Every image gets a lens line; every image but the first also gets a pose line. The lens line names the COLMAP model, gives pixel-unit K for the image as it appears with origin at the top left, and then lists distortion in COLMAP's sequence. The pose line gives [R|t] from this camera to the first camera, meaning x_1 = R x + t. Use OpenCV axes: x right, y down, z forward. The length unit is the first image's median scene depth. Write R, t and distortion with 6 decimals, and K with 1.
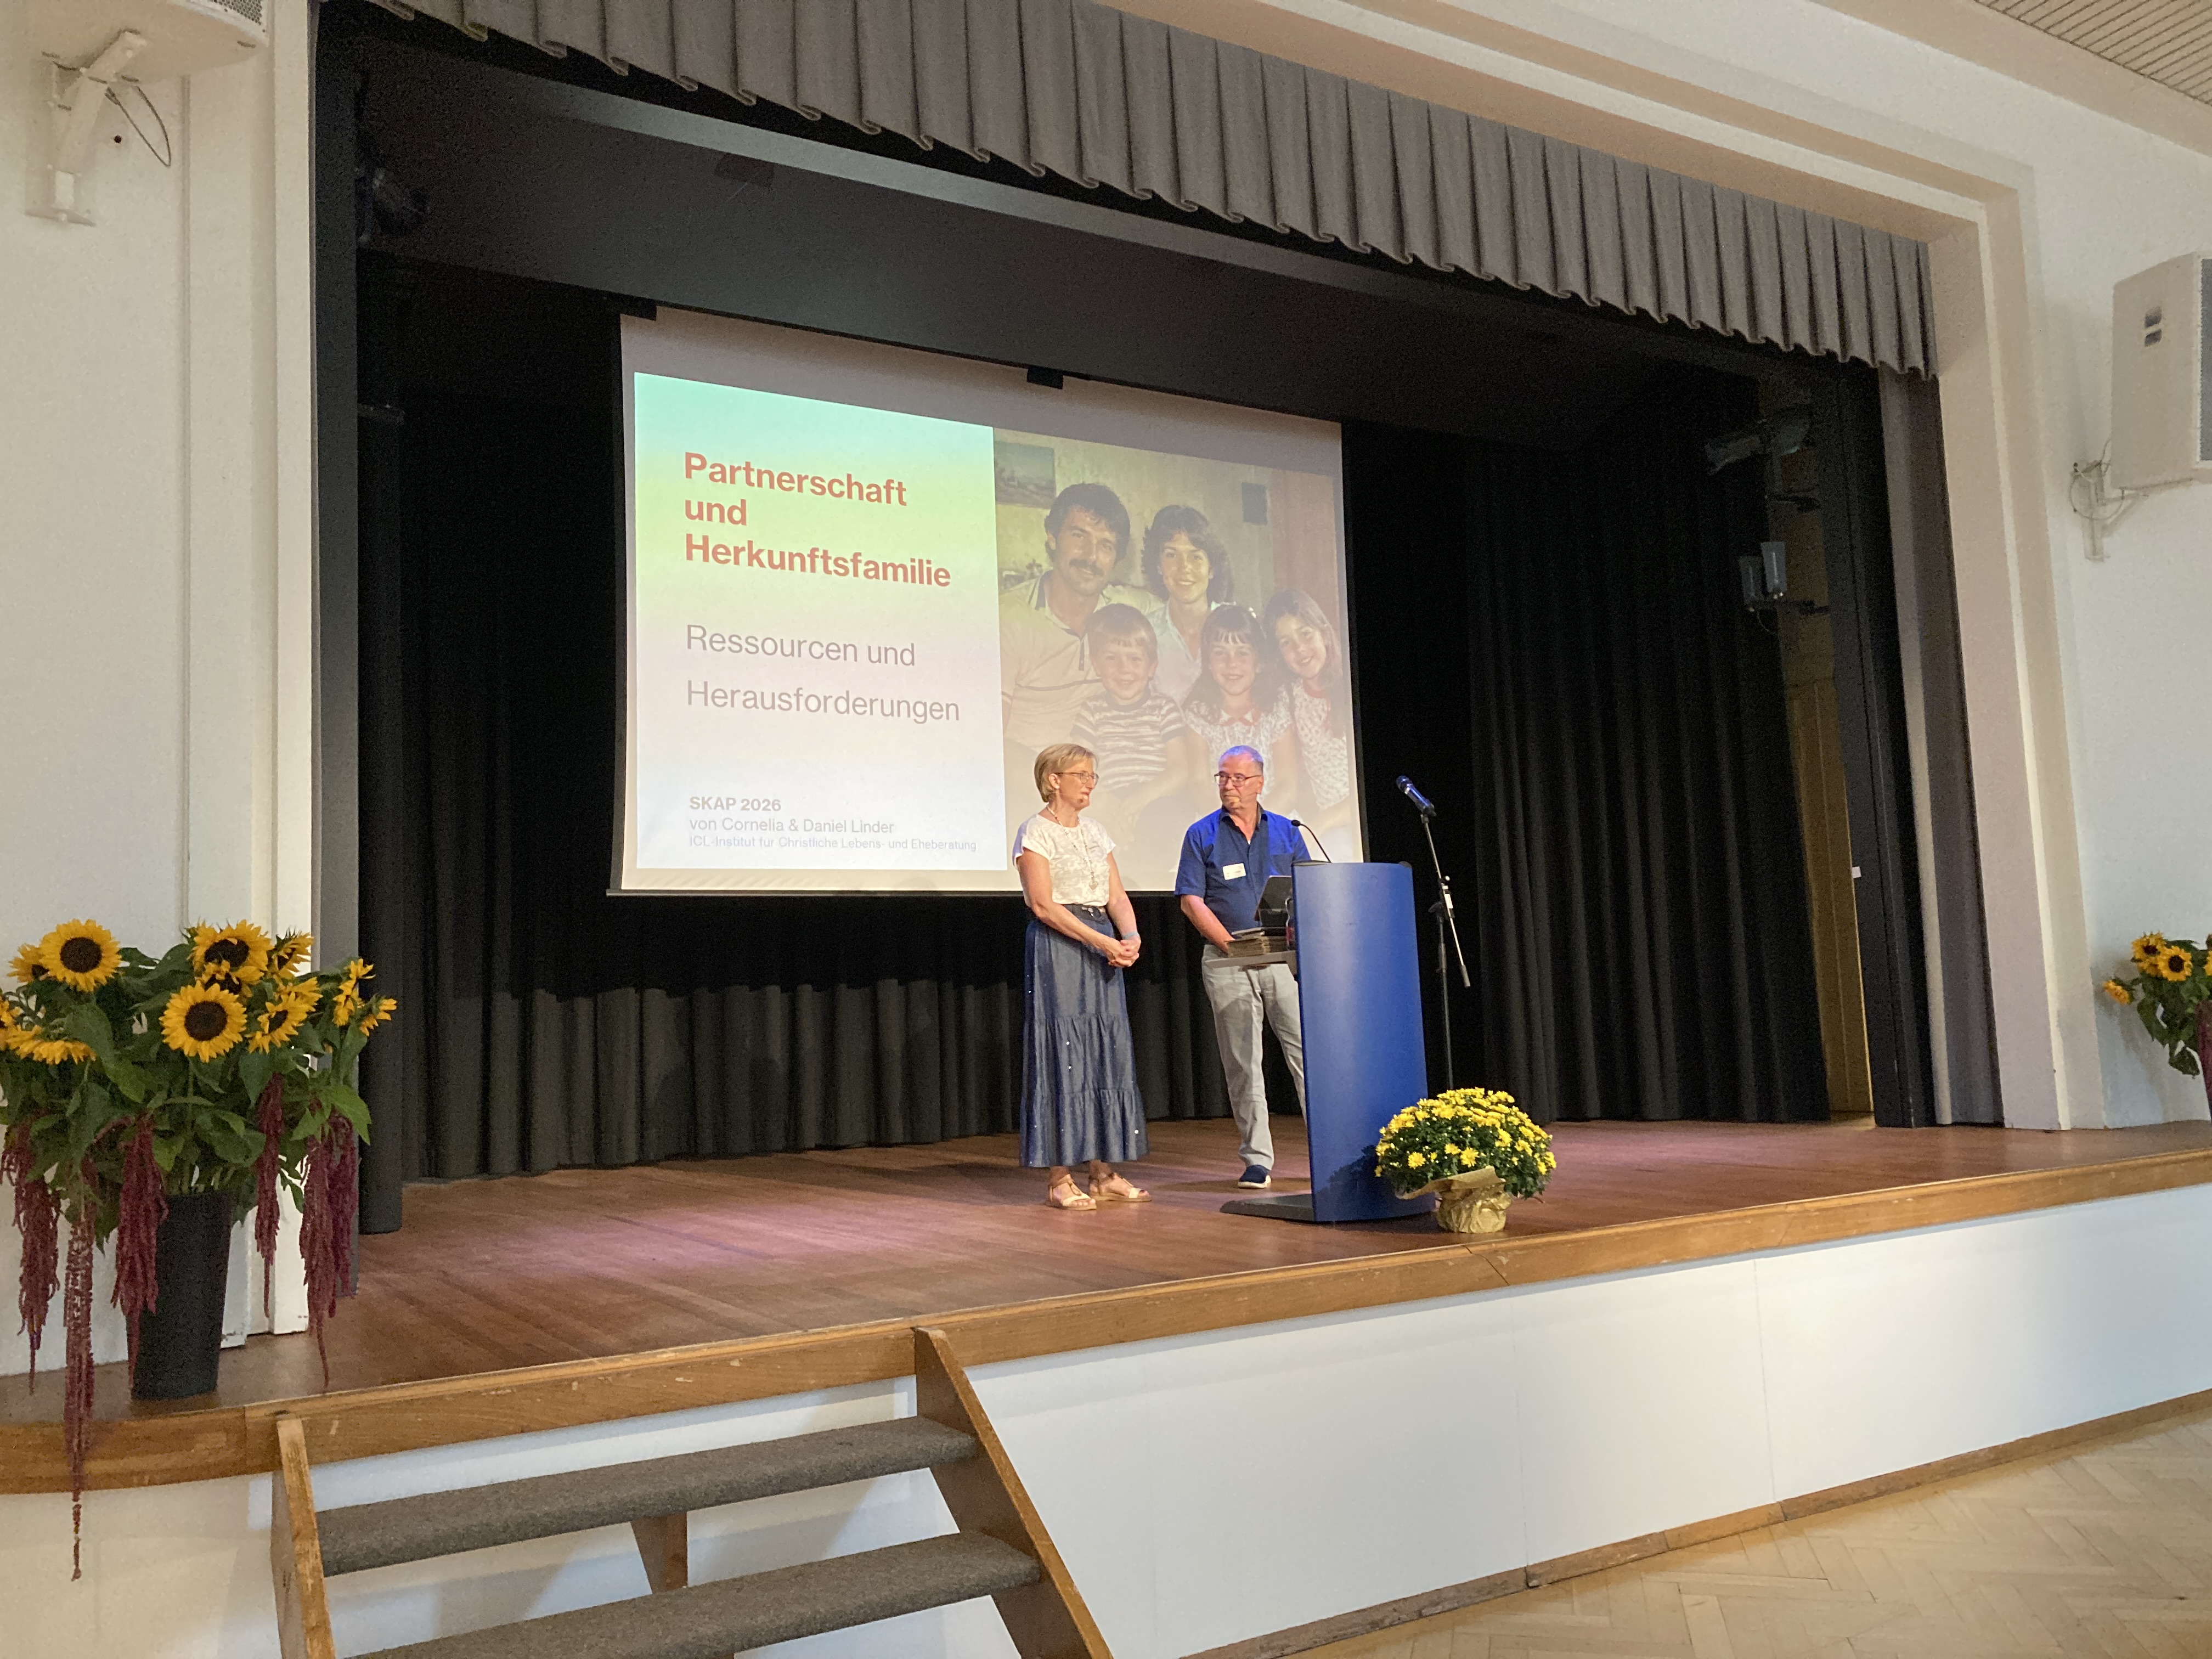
lens RADIAL K [[1810.0, 0, 1093.4], [0, 1810.0, 815.1], [0, 0, 1]] dist [0.037930, -0.017022]
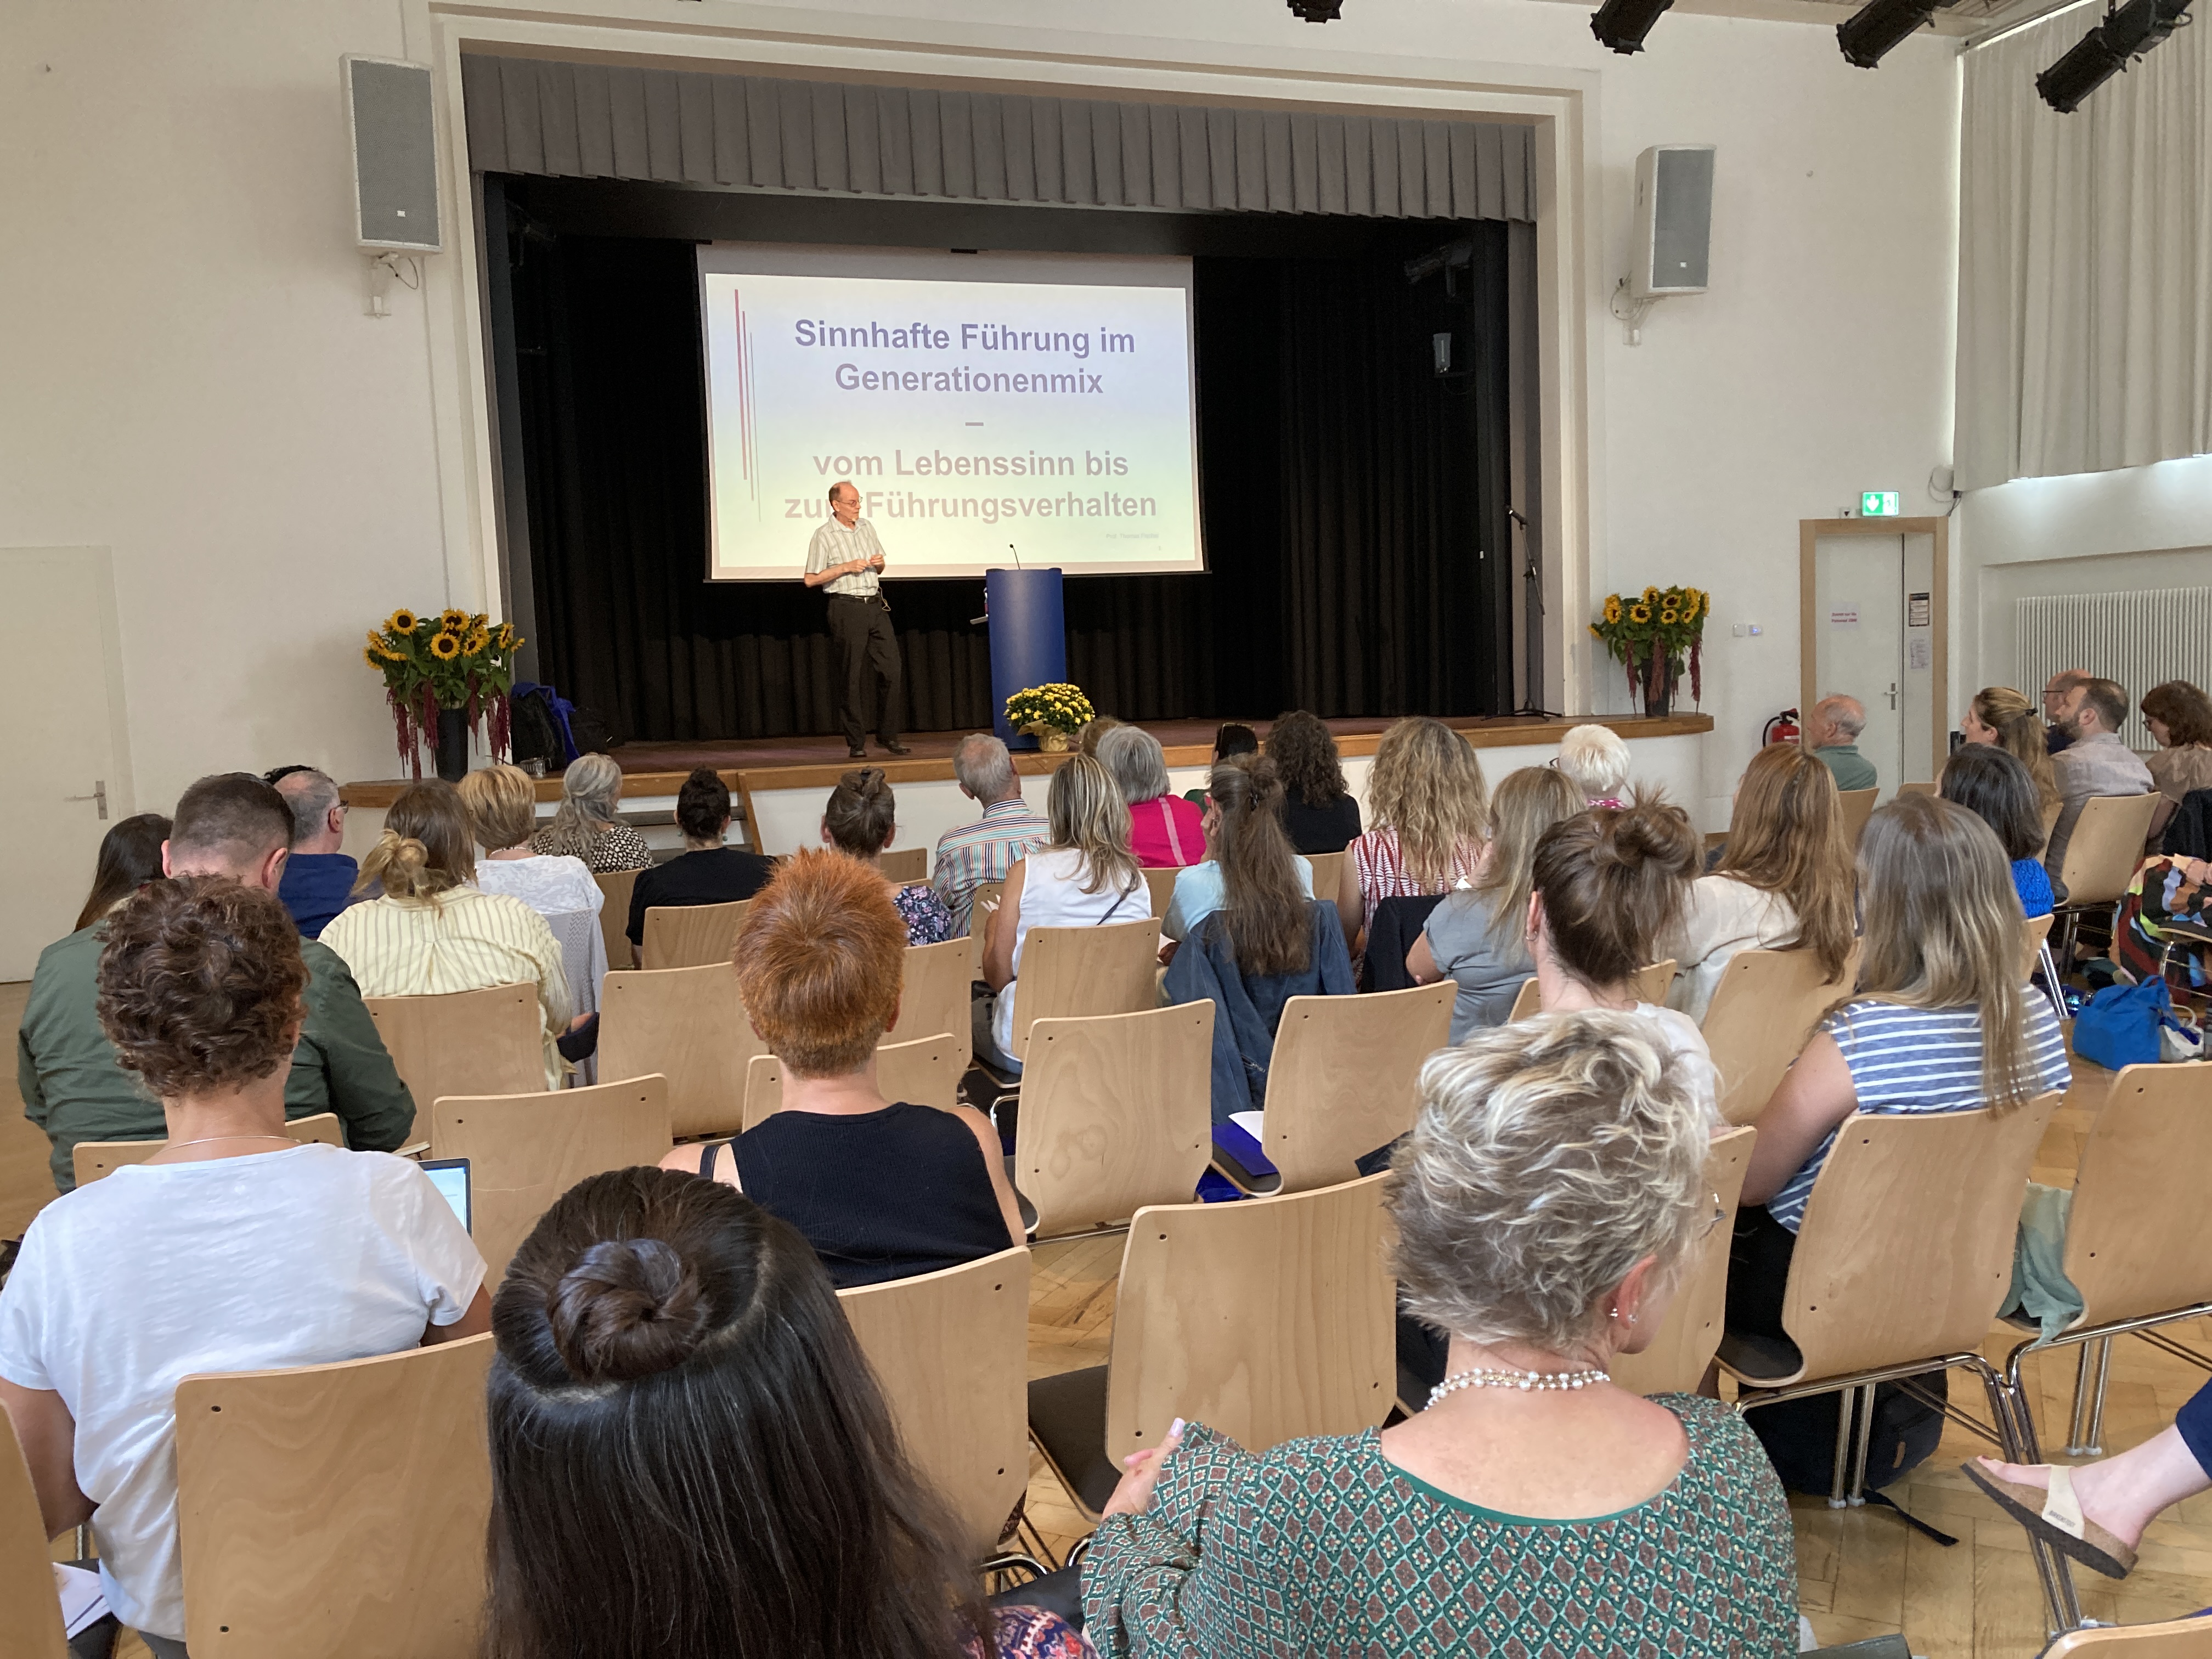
lens RADIAL K [[1810.0, 0, 1093.4], [0, 1810.0, 815.1], [0, 0, 1]] dist [0.037930, -0.017022]
pose [[0.976646, 0.016871, -0.214190, 0.705570], [0.024889, 0.981317, 0.190783, -0.090172], [0.213407, -0.191658, 0.957979, -0.976846]]
